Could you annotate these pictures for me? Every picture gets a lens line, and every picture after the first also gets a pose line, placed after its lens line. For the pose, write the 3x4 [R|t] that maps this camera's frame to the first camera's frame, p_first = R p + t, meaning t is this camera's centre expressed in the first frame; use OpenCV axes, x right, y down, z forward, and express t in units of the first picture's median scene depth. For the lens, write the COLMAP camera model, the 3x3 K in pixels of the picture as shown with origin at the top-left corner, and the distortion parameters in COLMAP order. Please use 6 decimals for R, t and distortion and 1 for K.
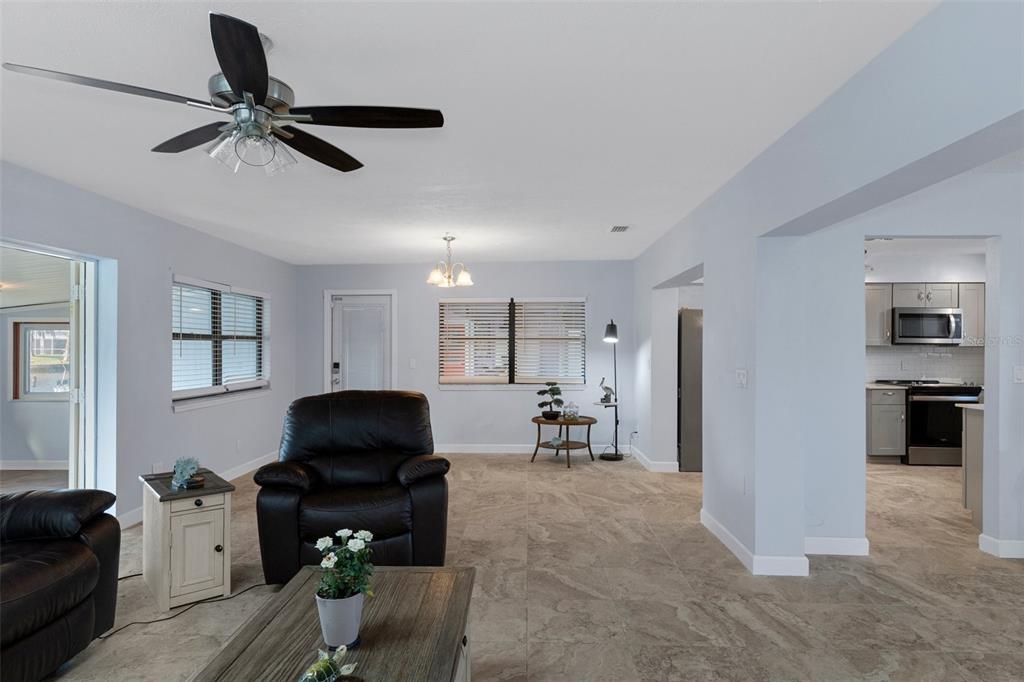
lens RADIAL K [[585.2, 0, 505.4], [0, 585.2, 343.9], [0, 0, 1]] dist [0.000605, 0.000727]
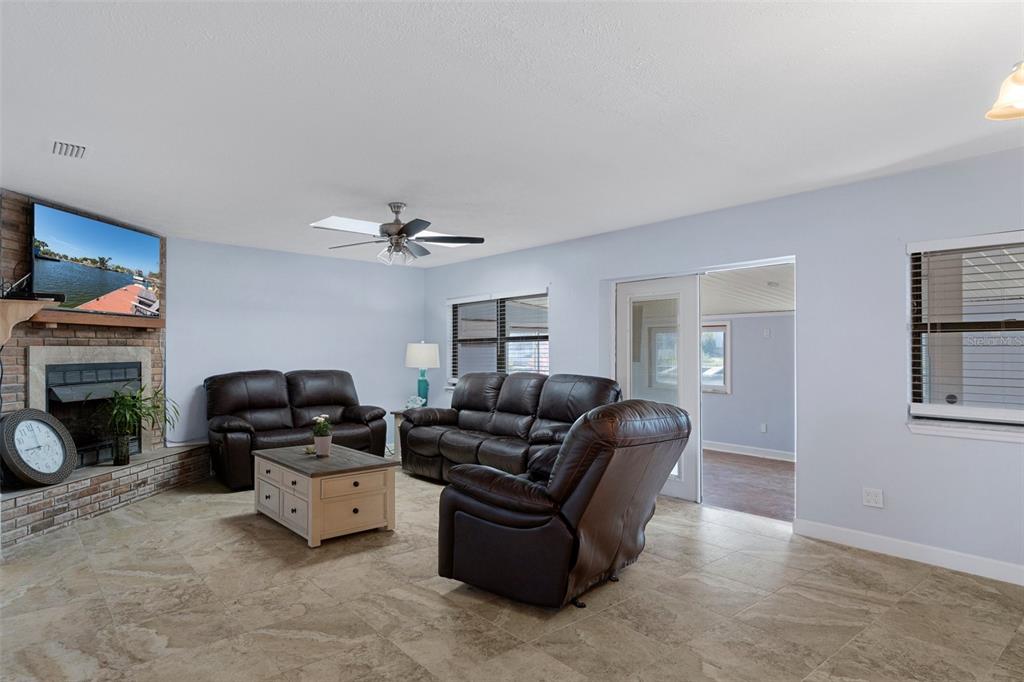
lens RADIAL K [[585.2, 0, 505.4], [0, 585.2, 343.9], [0, 0, 1]] dist [0.000605, 0.000727]
pose [[-0.737453, -0.004145, -0.675385, 0.497683], [0.005079, 0.999919, -0.011683, 0.020782], [0.675379, -0.012046, -0.737372, 1.931859]]
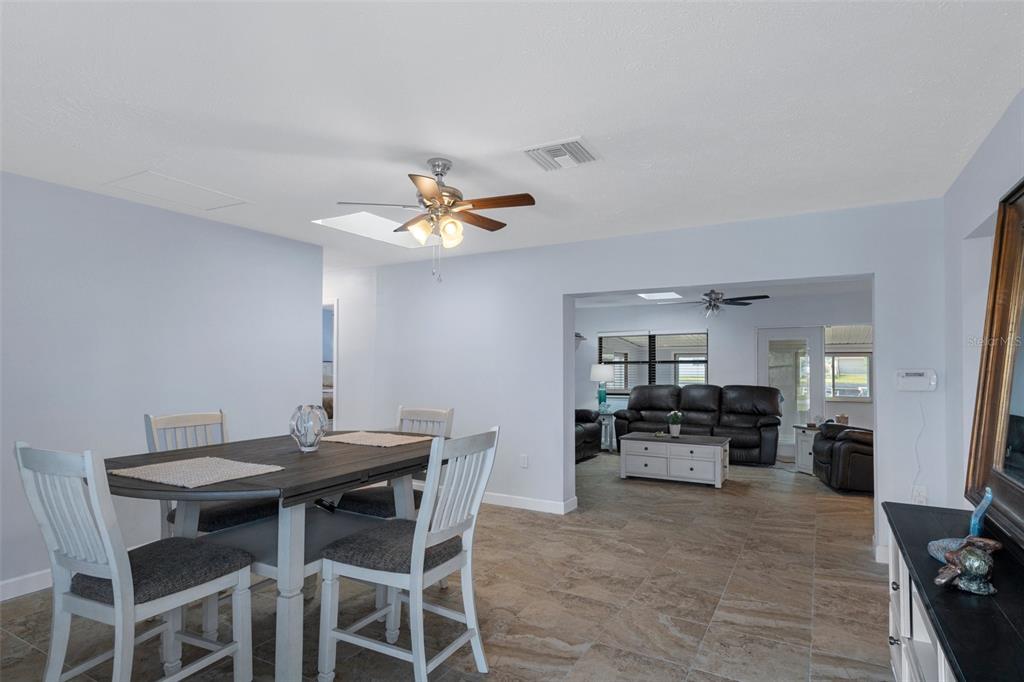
lens RADIAL K [[562.6, 0, 498.3], [0, 562.6, 354.9], [0, 0, 1]] dist [0.029911, 0.000217]
pose [[-0.469612, -0.016601, -0.882717, 2.130489], [0.002656, 0.999792, -0.020216, -0.000296], [0.882869, -0.011838, -0.469470, 0.974904]]
